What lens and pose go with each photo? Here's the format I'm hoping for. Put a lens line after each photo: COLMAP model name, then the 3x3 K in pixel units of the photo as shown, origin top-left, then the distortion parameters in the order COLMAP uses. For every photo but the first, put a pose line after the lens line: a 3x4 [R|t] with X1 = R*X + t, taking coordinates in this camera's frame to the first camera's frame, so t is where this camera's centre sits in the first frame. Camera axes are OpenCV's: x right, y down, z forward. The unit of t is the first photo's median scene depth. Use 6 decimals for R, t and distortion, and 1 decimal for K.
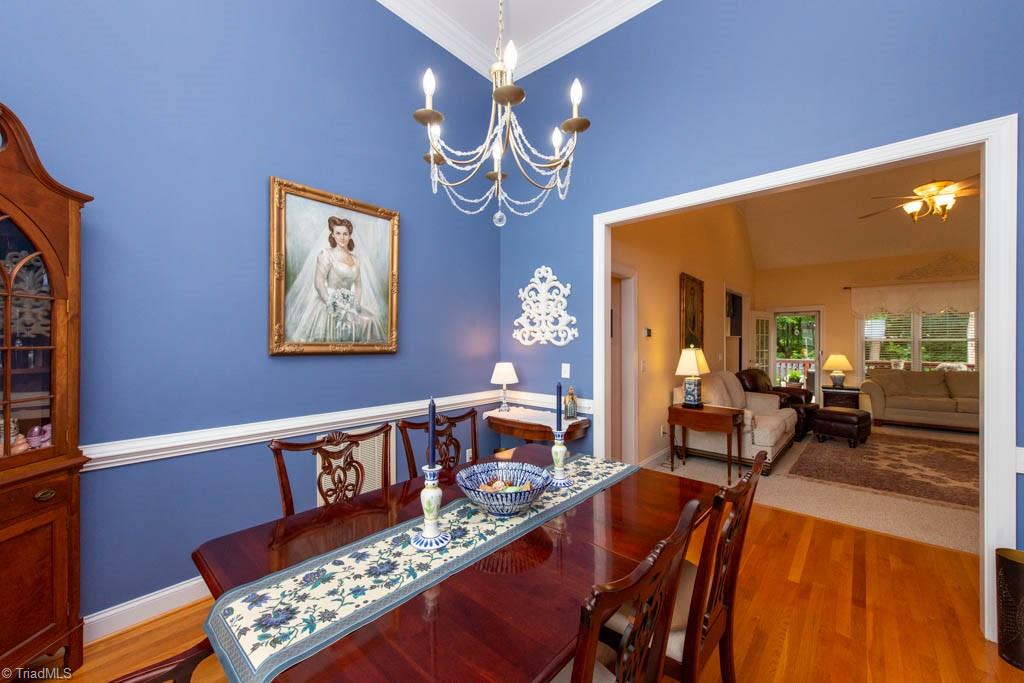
lens RADIAL K [[393.9, 0, 512.0], [0, 393.9, 341.5], [0, 0, 1]] dist [0.006888, -0.000021]
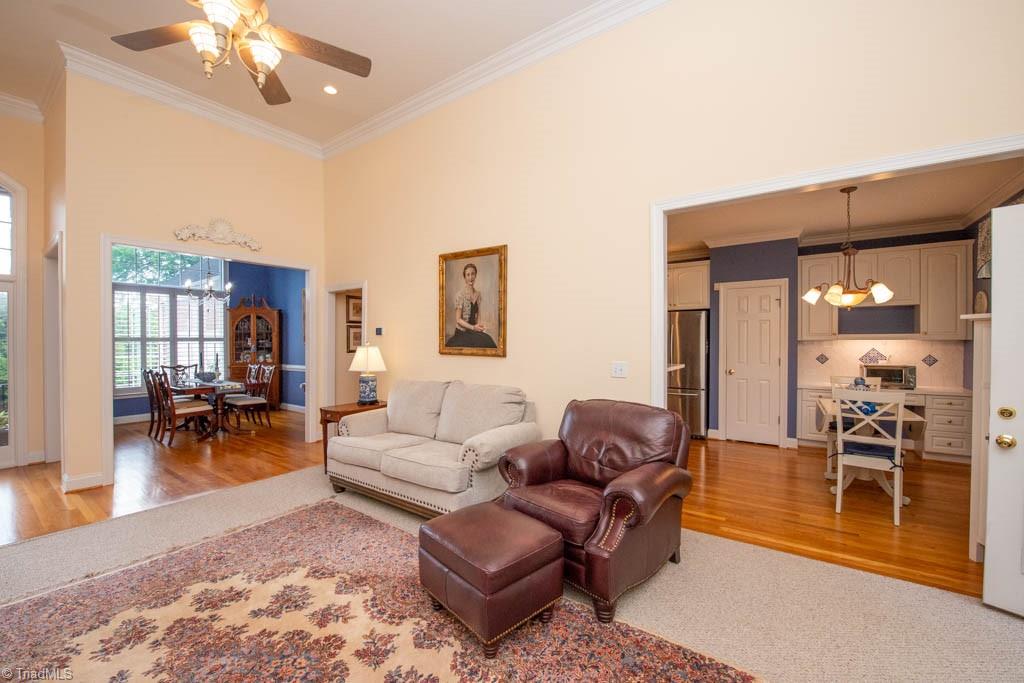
lens RADIAL K [[410.5, 0, 512.0], [0, 410.5, 341.5], [0, 0, 1]] dist [-0.018834, -0.000102]
pose [[0.108666, 0.002822, -0.994074, 1.554544], [0.002870, 0.999991, 0.003153, 0.003976], [0.994074, -0.003196, 0.108657, 1.264404]]
